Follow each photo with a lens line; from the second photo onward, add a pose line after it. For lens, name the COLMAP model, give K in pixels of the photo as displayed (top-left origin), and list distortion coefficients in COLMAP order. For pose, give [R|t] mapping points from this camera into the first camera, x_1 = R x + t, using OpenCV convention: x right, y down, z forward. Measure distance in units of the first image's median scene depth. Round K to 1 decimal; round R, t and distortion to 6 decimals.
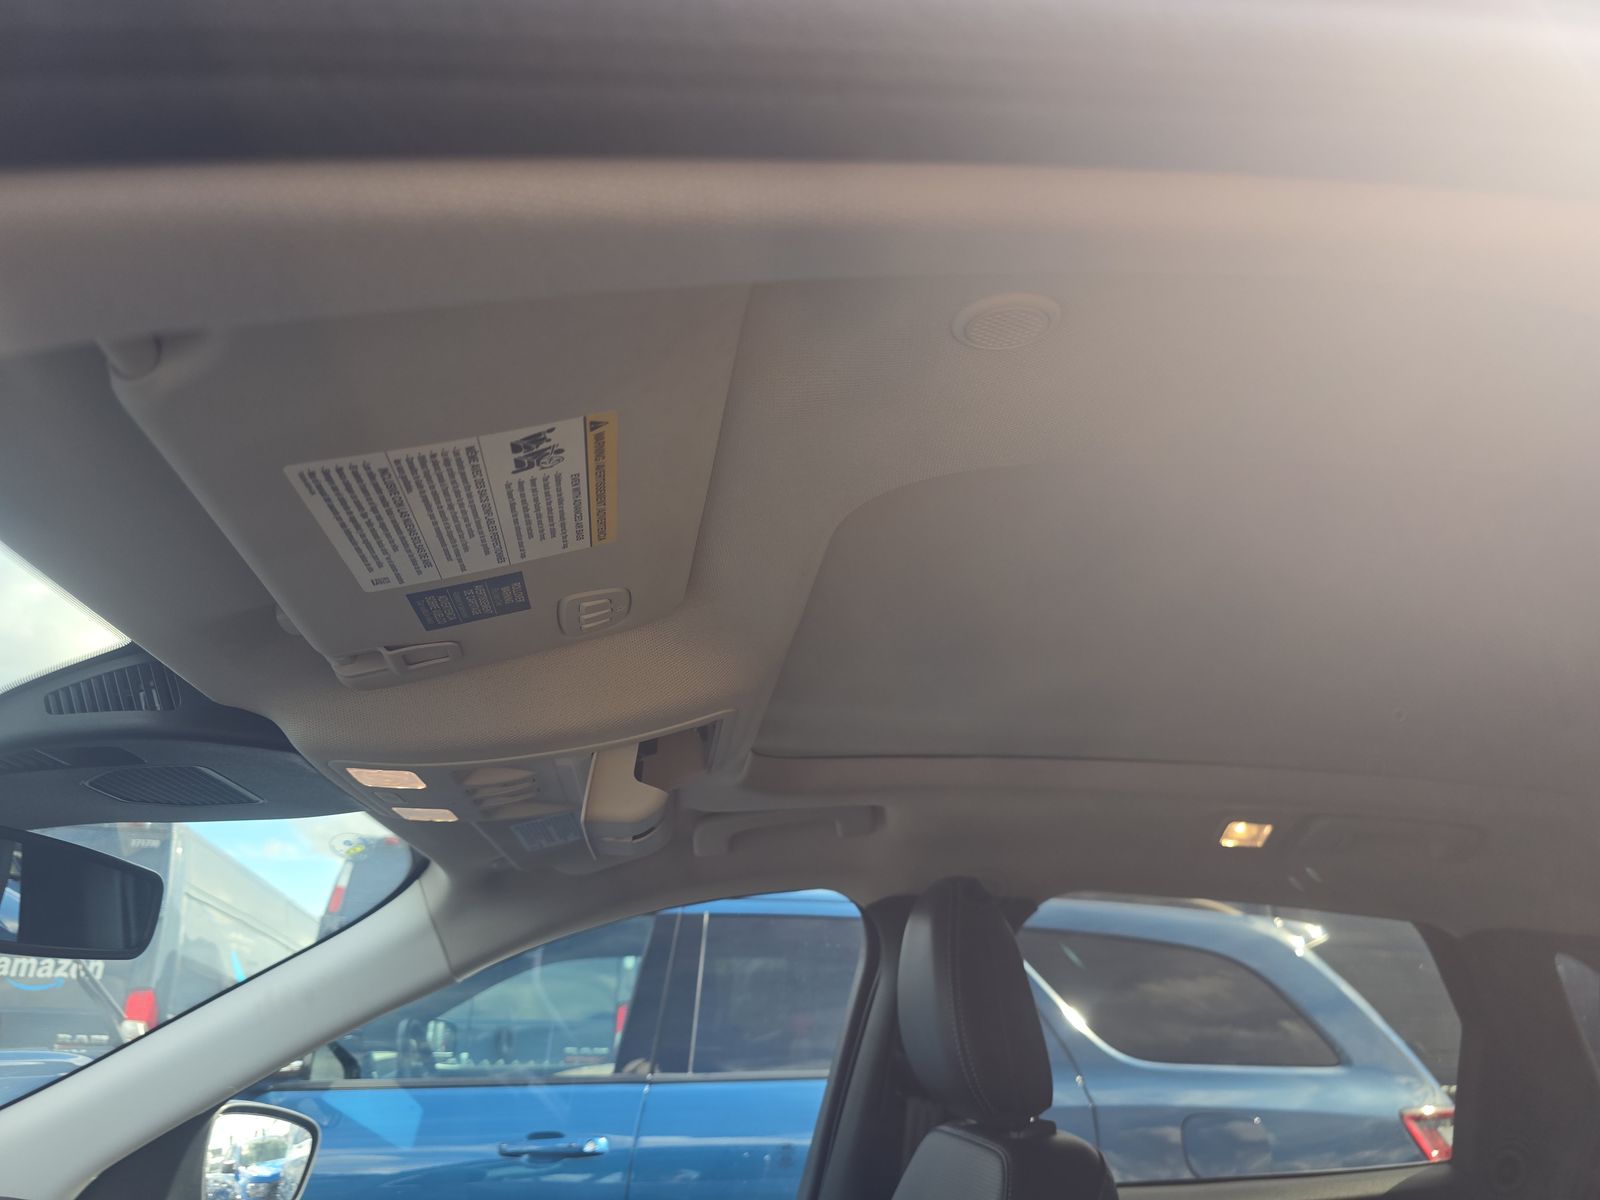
lens RADIAL K [[1074.0, 0, 800.0], [0, 1074.0, 600.0], [0, 0, 1]] dist [0.053033, -0.059949]
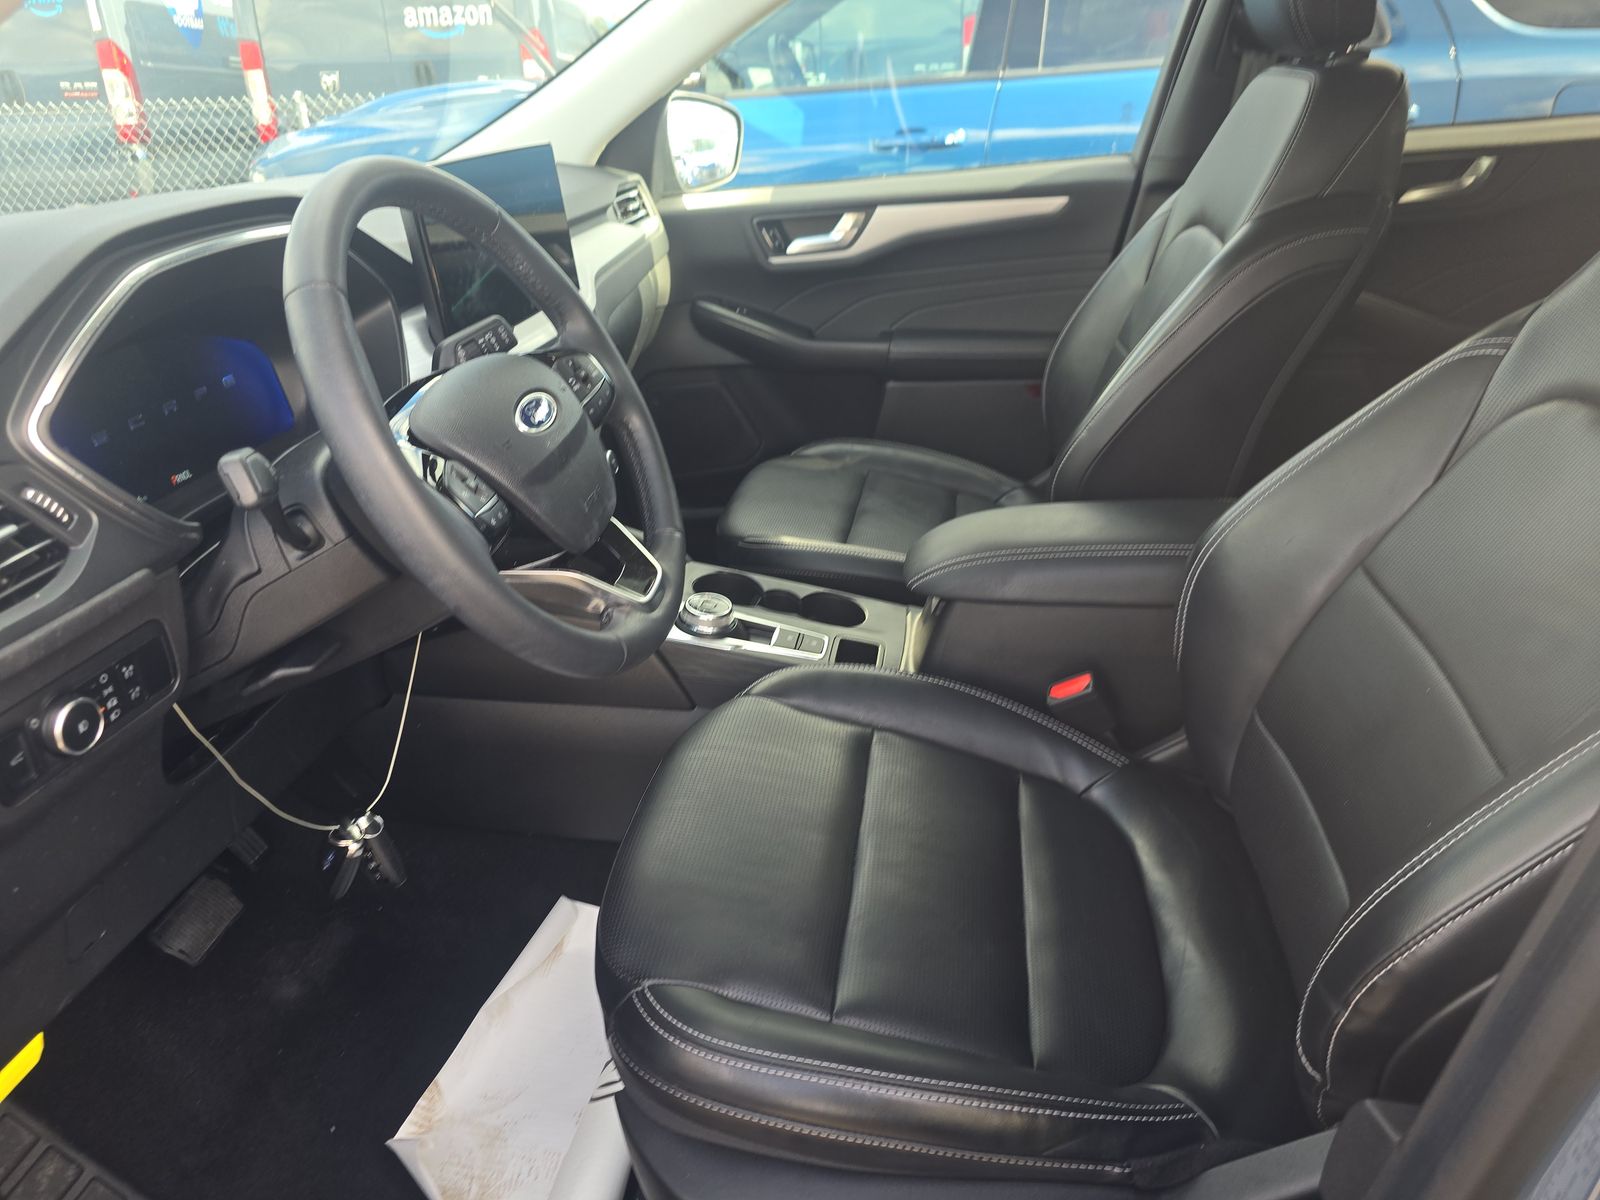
lens RADIAL K [[1064.0, 0, 796.9], [0, 1064.0, 626.3], [0, 0, 1]] dist [0.061834, -0.062648]
pose [[0.957071, 0.085716, -0.276890, 0.009324], [0.154956, 0.656000, 0.738683, -0.020676], [0.244957, -0.749878, 0.614556, -0.113633]]
